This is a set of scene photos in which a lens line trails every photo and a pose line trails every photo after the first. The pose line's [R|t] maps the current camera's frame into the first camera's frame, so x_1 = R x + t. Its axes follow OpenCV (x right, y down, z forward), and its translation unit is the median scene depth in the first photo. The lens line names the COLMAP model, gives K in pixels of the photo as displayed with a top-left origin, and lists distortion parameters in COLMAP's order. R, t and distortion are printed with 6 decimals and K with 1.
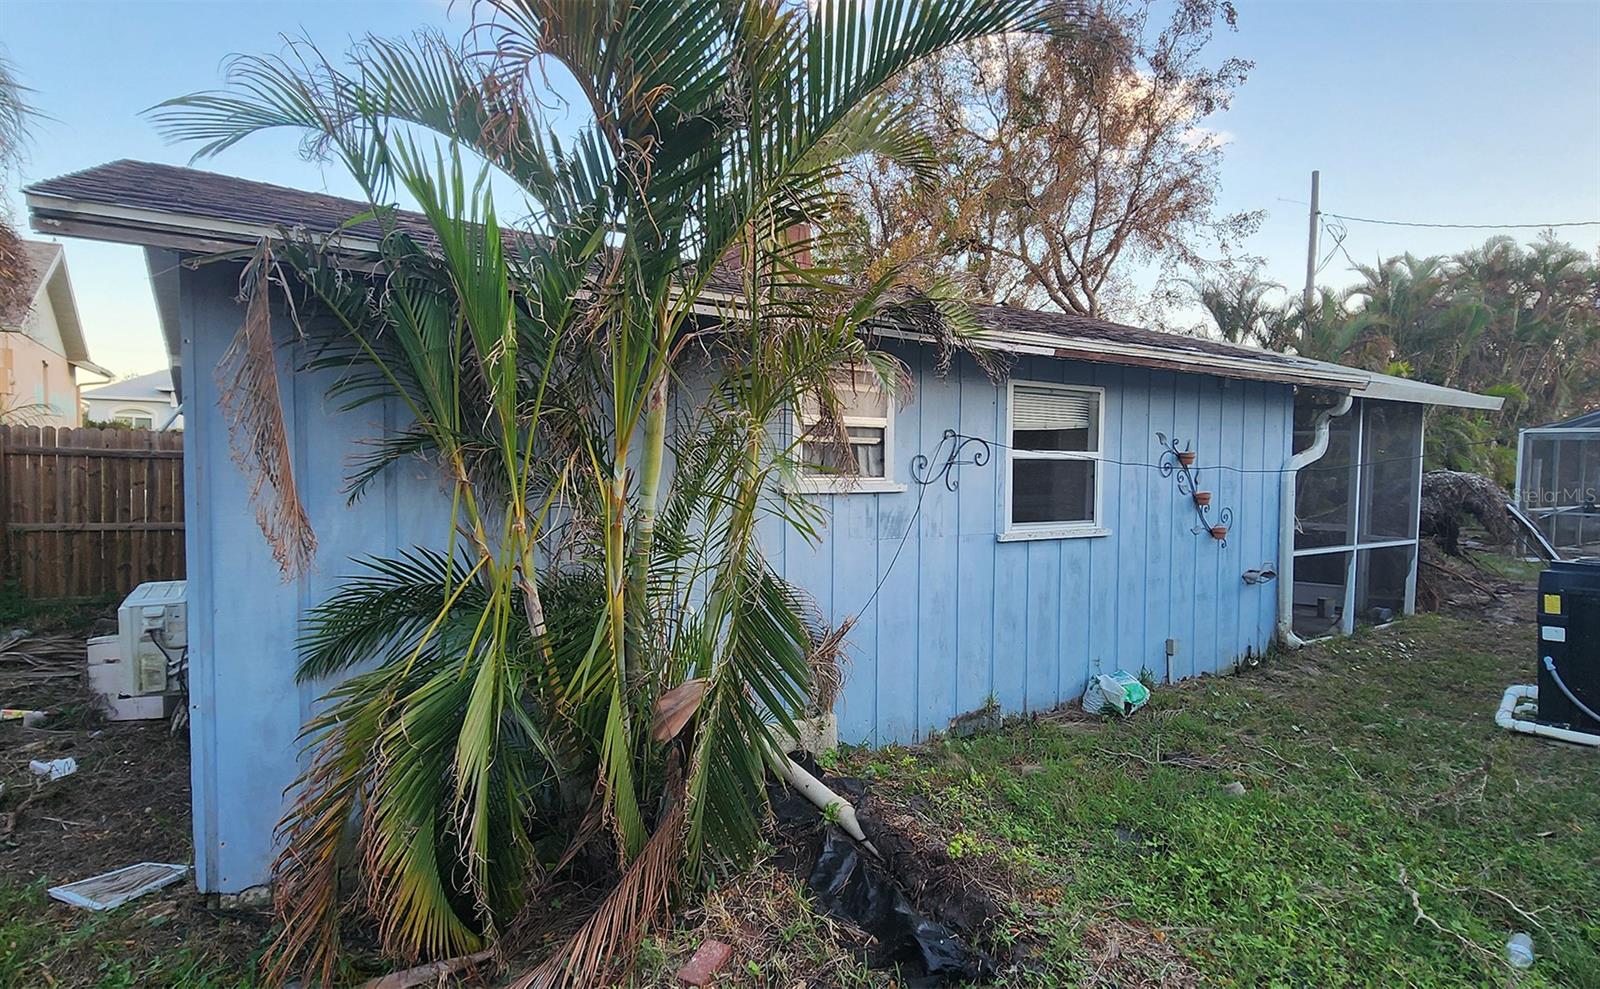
lens RADIAL K [[906.7, 0, 800.0], [0, 906.7, 494.5], [0, 0, 1]] dist [0.001020, 0.000487]
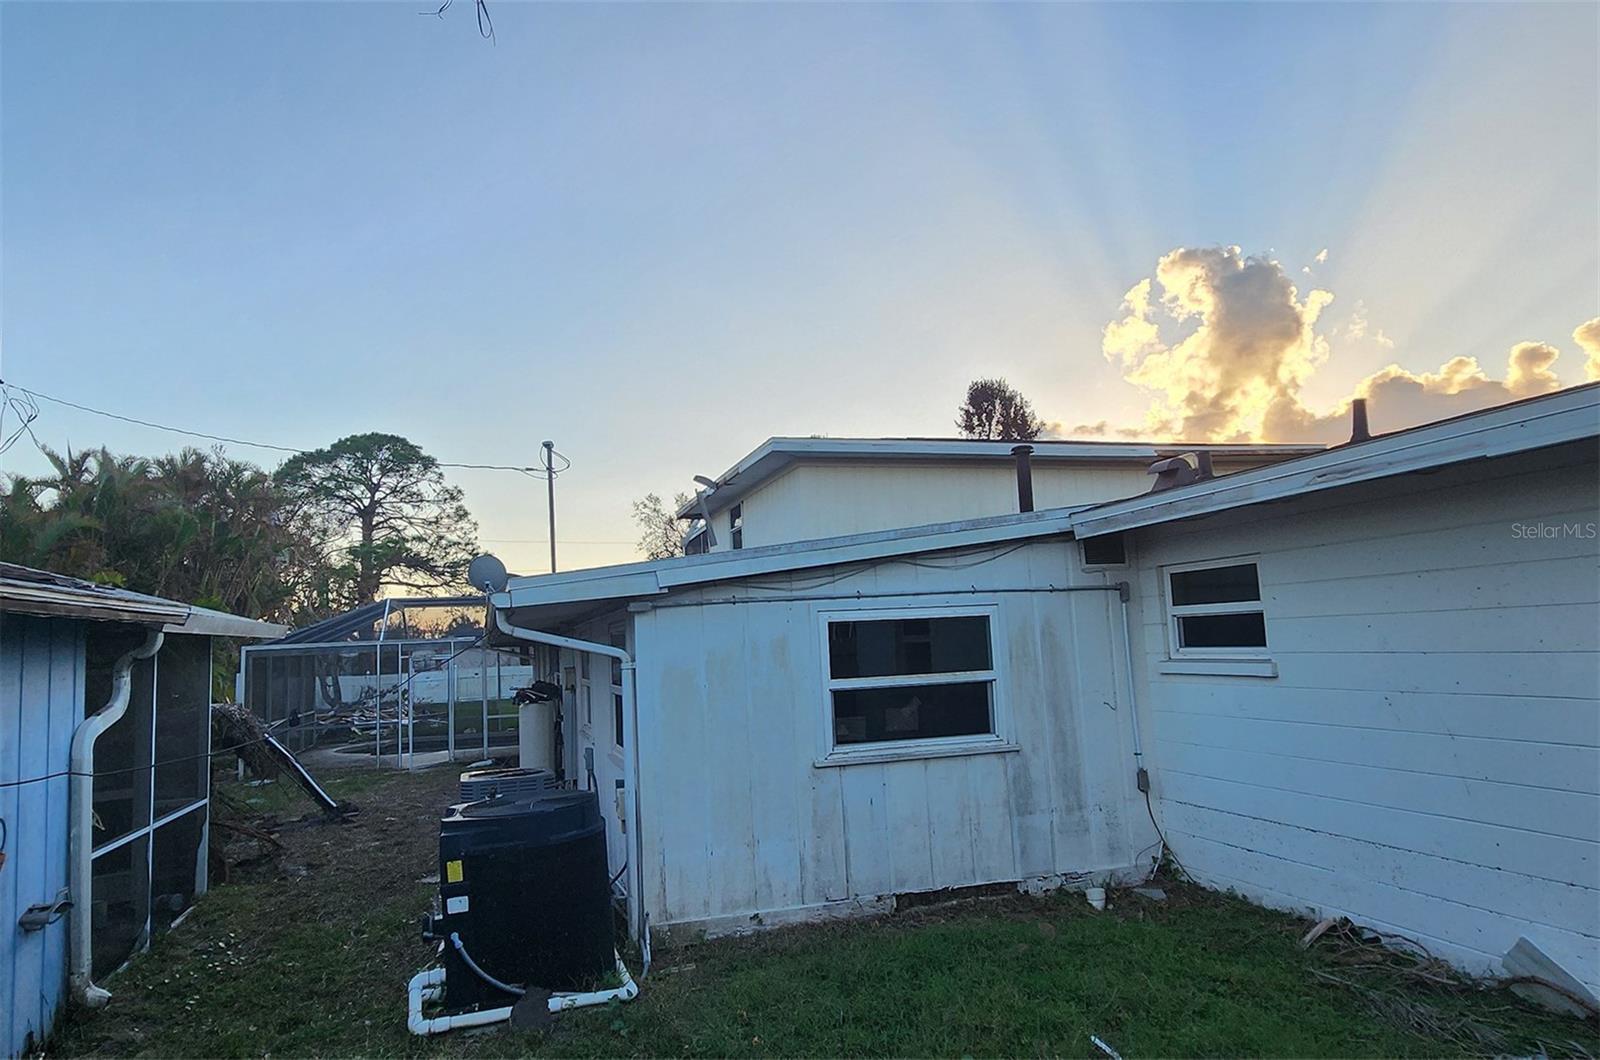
lens RADIAL K [[956.3, 0, 800.0], [0, 956.3, 530.0], [0, 0, 1]] dist [0.000766, -0.000478]
pose [[0.309376, 0.078967, 0.947655, 0.000899], [0.091547, 0.989444, -0.112336, -0.053178], [-0.946523, 0.121509, 0.298881, 0.234752]]
